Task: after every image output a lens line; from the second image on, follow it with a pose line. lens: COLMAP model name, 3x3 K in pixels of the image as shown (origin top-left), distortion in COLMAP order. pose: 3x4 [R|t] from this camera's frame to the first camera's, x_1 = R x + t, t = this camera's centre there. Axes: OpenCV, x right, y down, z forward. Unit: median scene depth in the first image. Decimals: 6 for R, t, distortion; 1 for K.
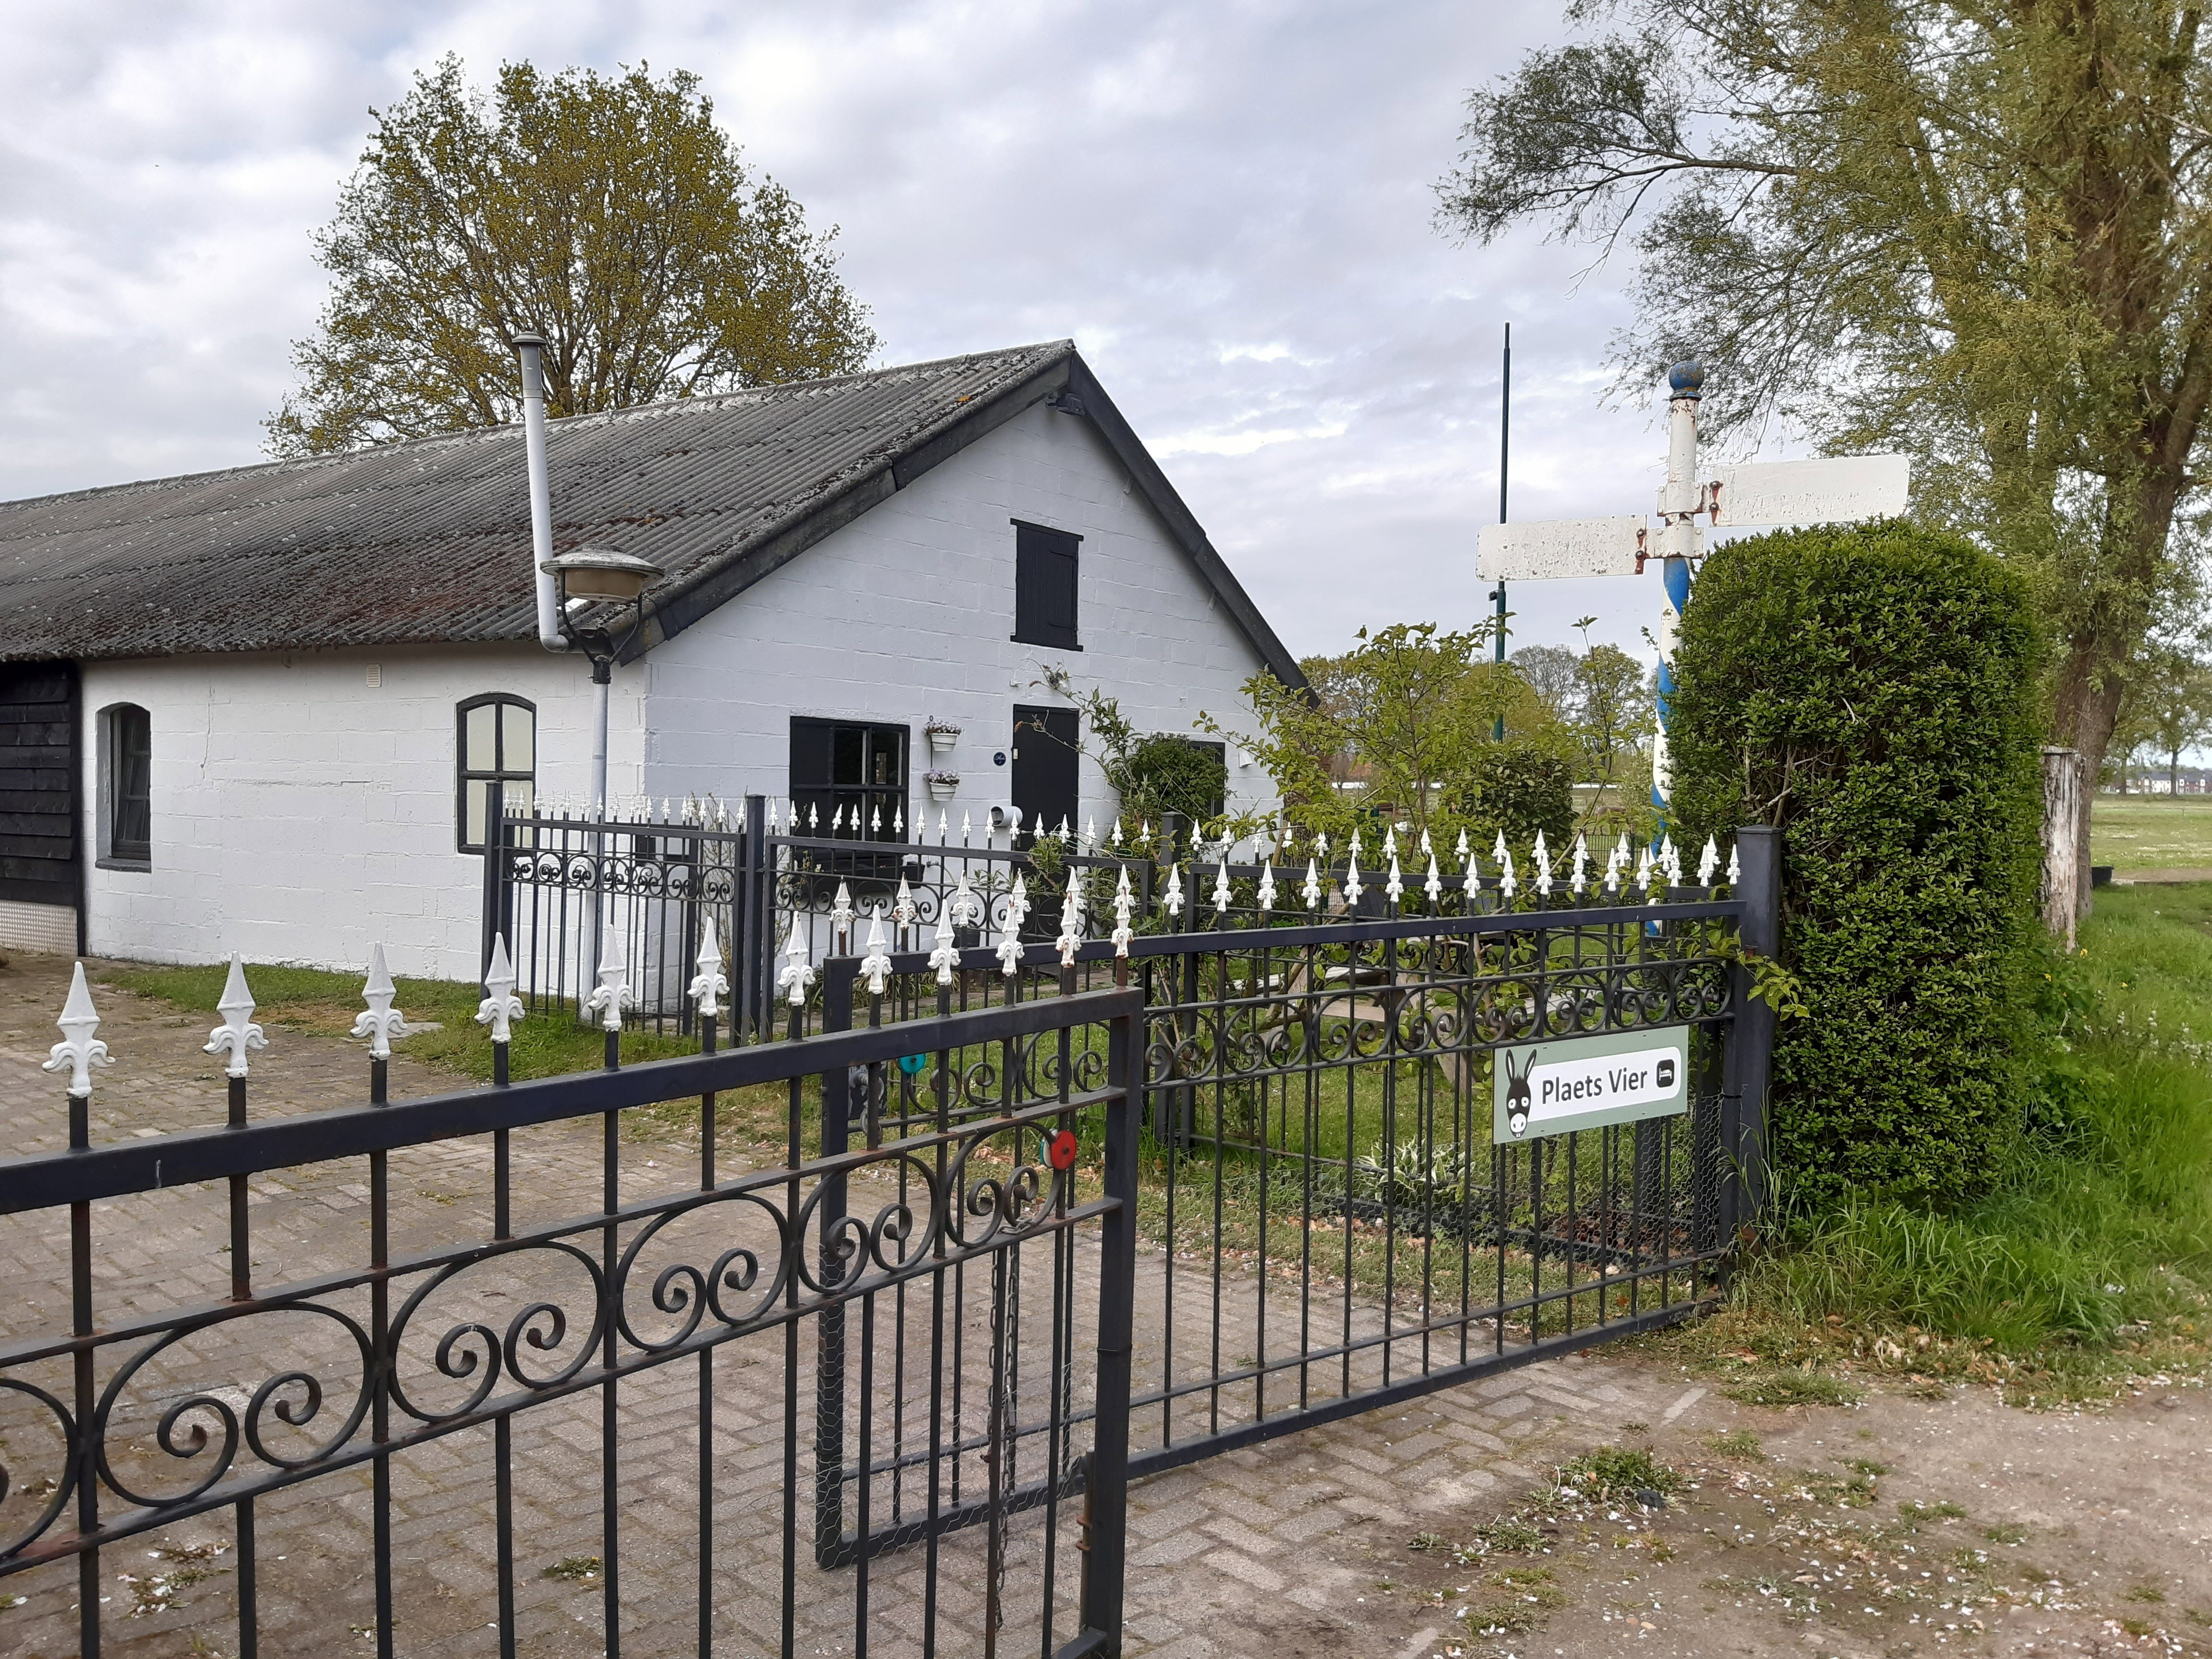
lens RADIAL K [[1848.4, 0, 1141.5], [0, 1848.4, 844.2], [0, 0, 1]] dist [0.164083, 0.006258]
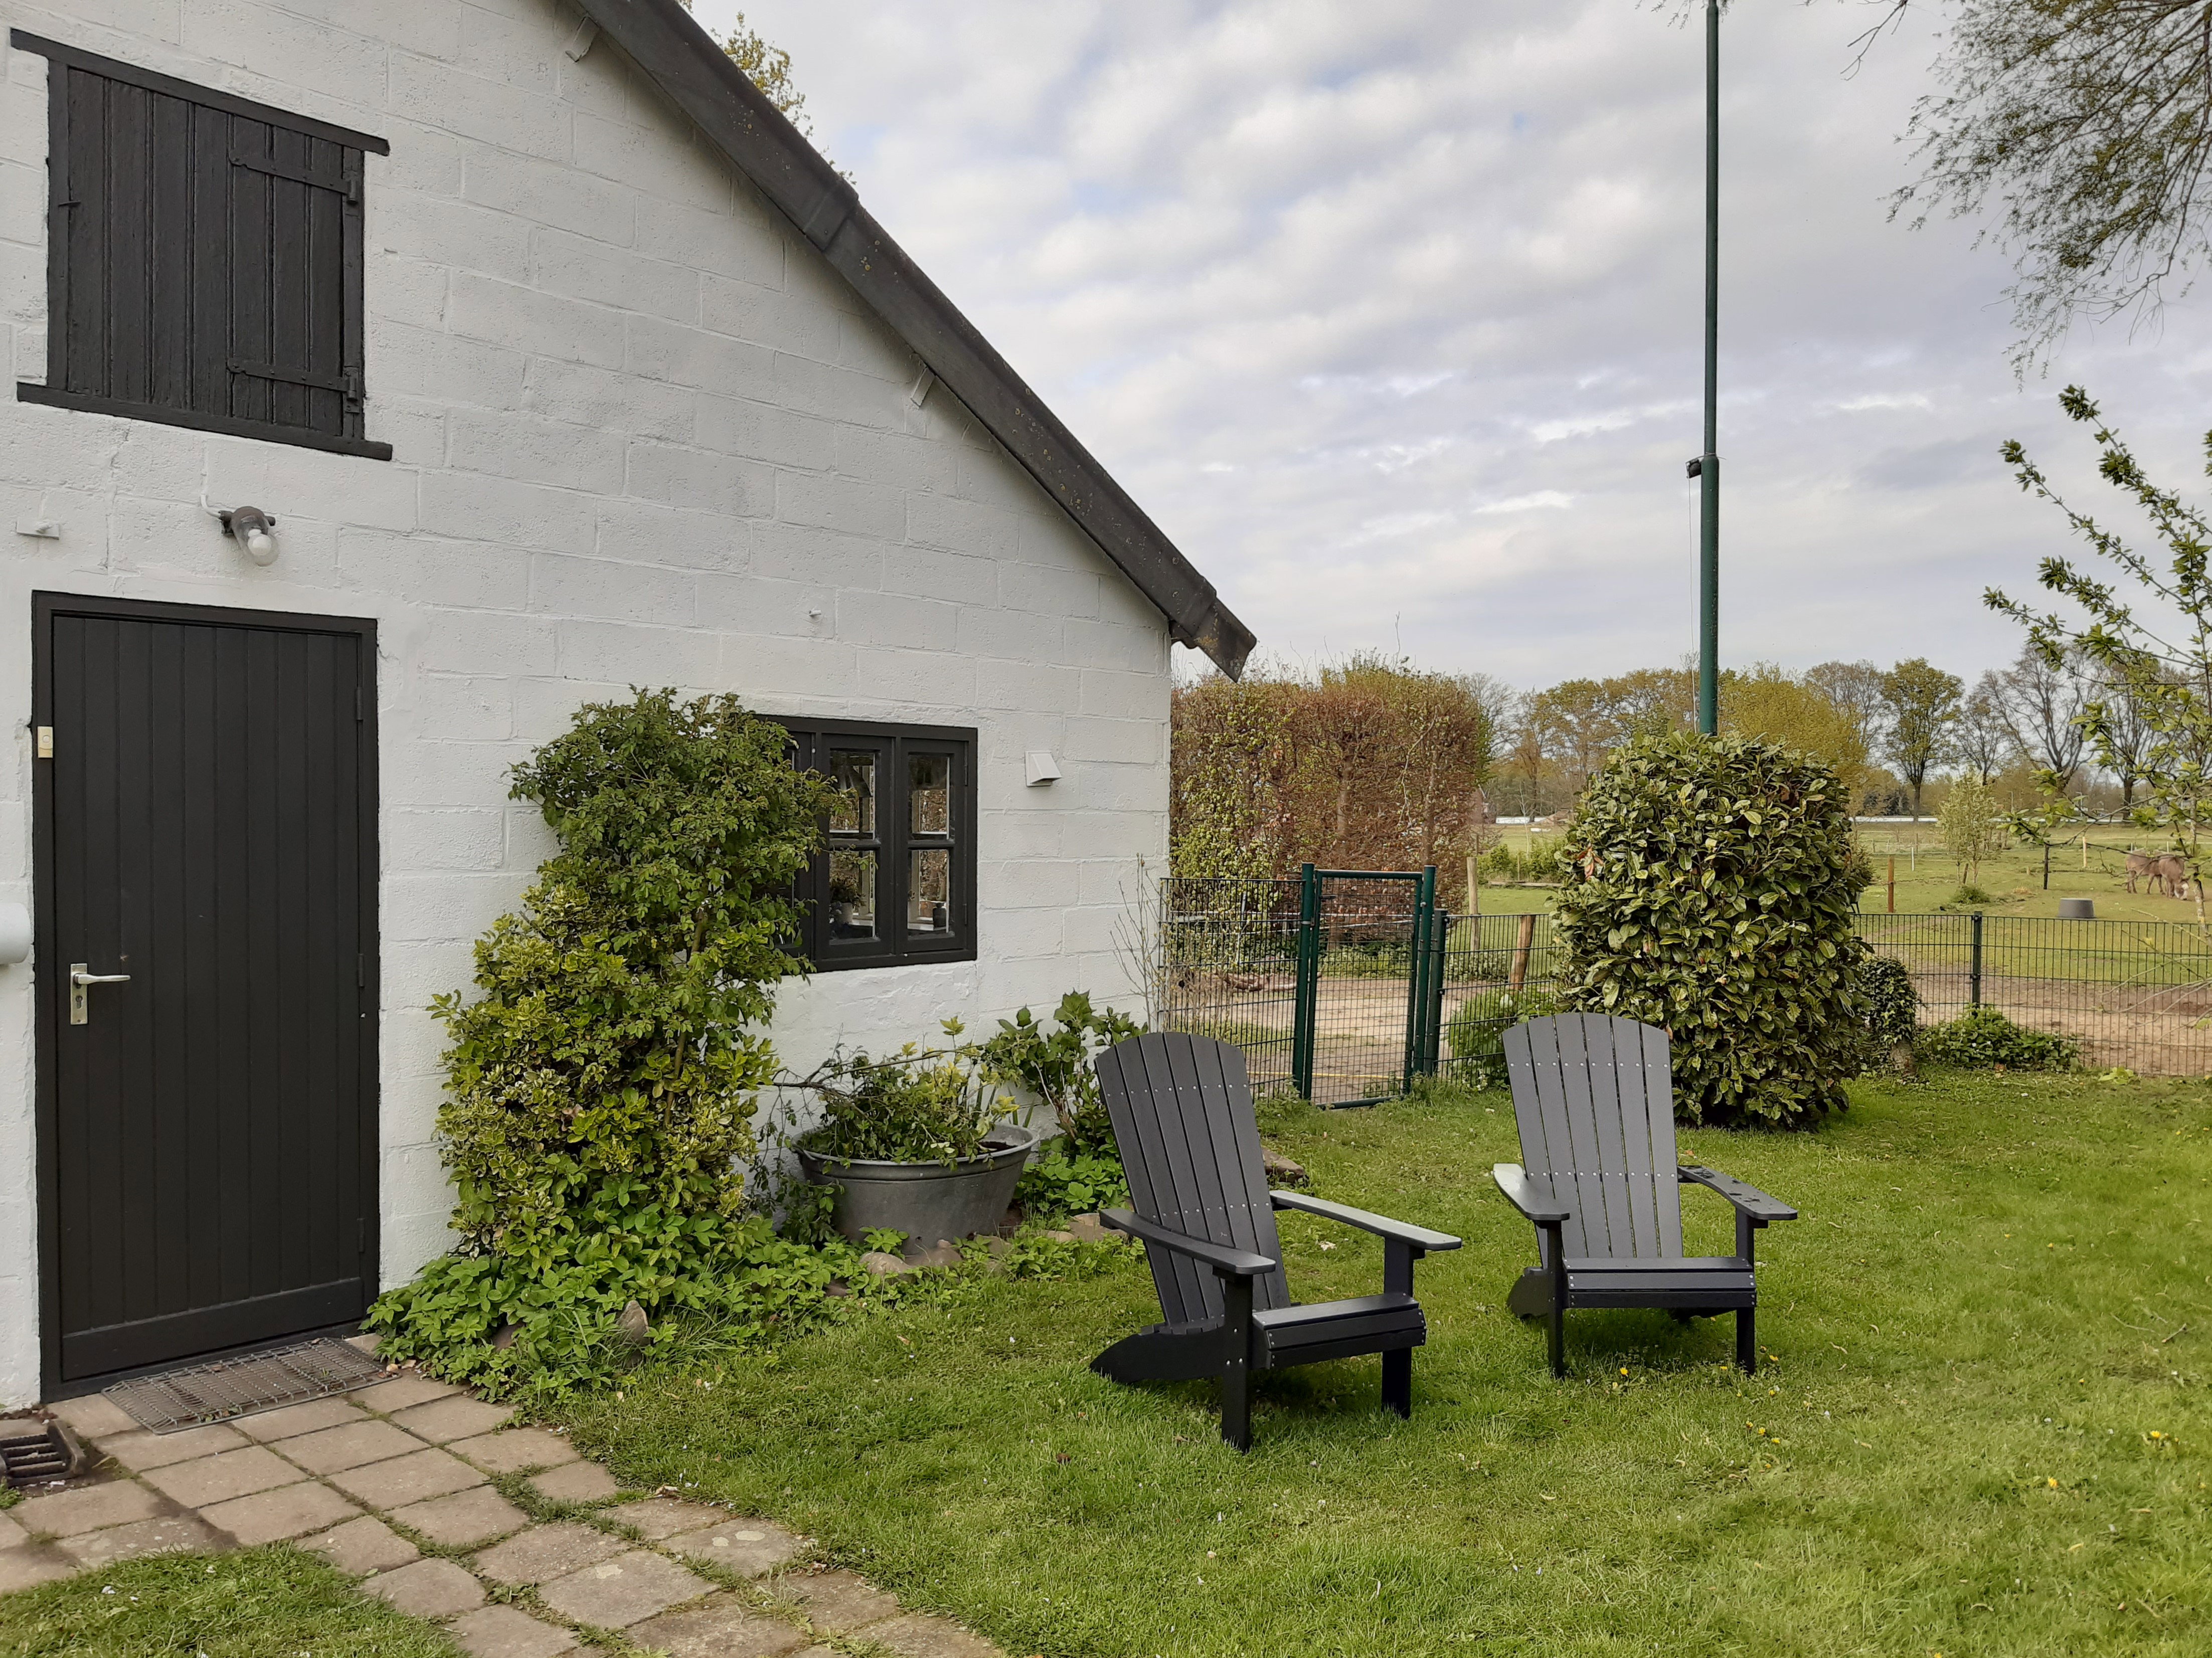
lens RADIAL K [[1811.9, 0, 1120.8], [0, 1811.9, 835.5], [0, 0, 1]] dist [0.078140, -0.133909]
pose [[0.985790, -0.006887, -0.167842, 0.167467], [0.002633, 0.999670, -0.025553, -0.022032], [0.167962, 0.024748, 0.985483, 0.676302]]
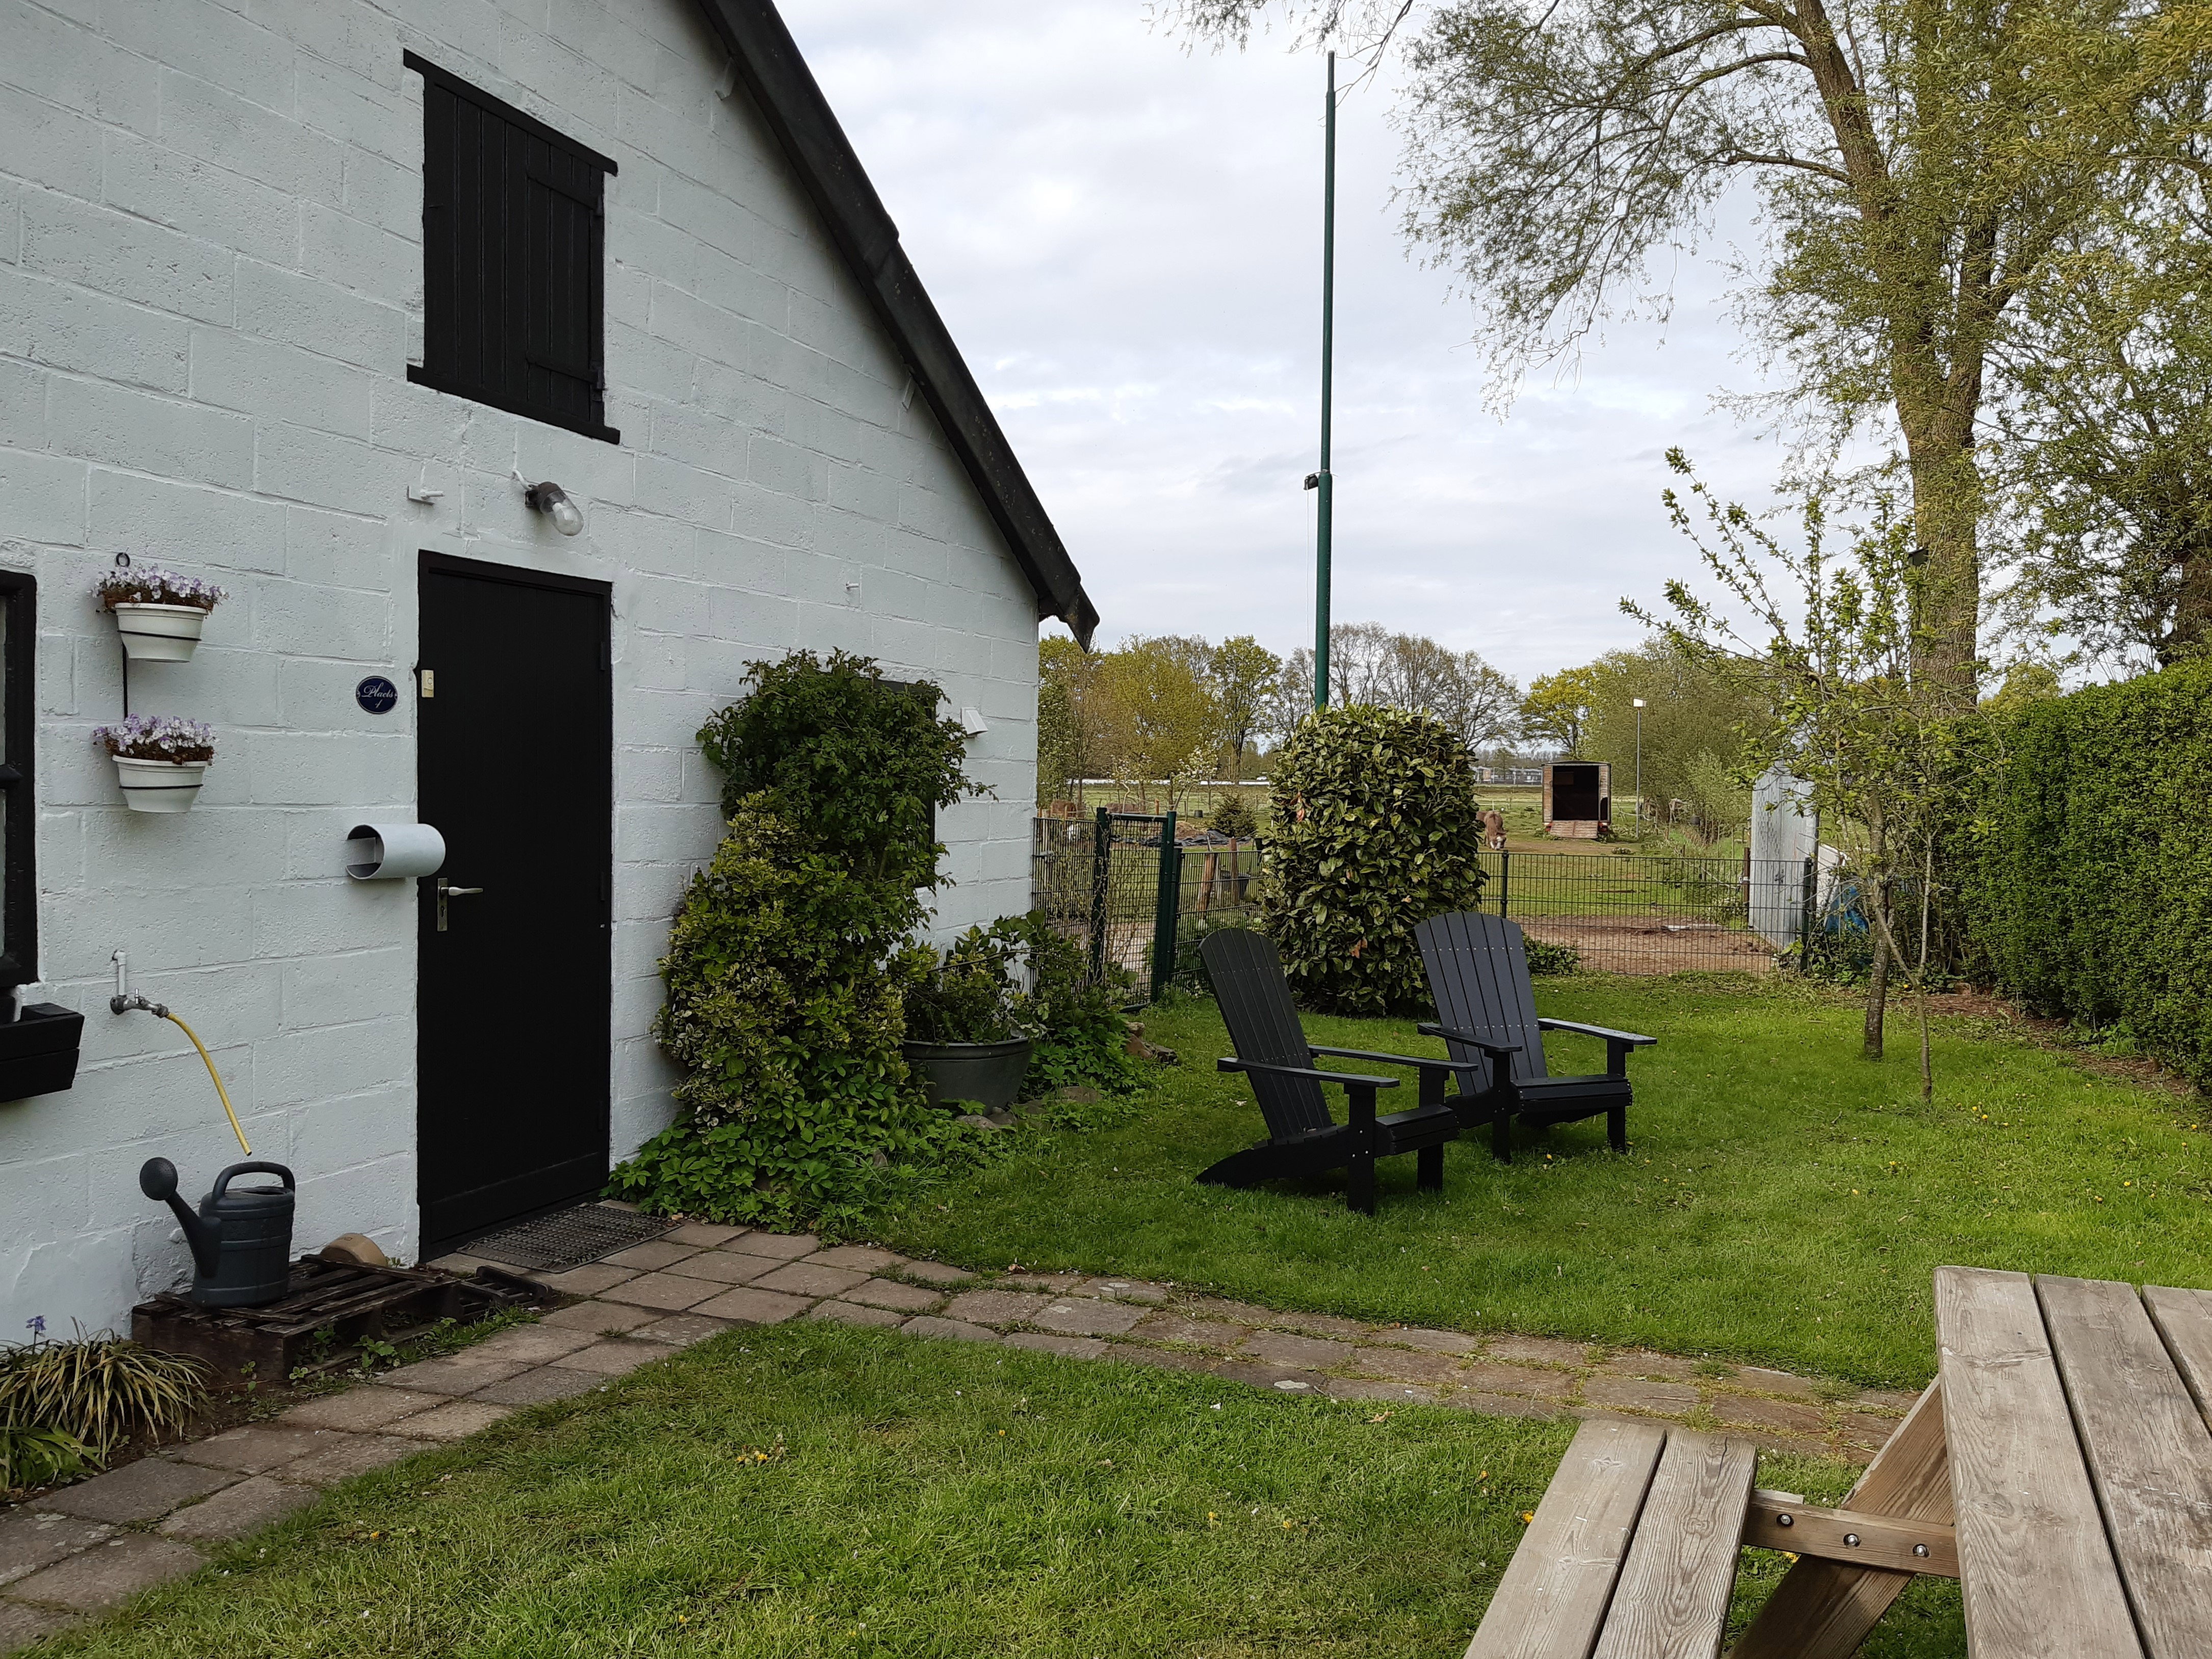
lens RADIAL K [[1811.9, 0, 1127.4], [0, 1811.9, 849.5], [0, 0, 1]] dist [0.078140, -0.133909]
pose [[0.980297, -0.005993, 0.197439, -0.001407], [0.004857, 0.999969, 0.006238, -0.015796], [-0.197471, -0.005156, 0.980295, 0.577790]]
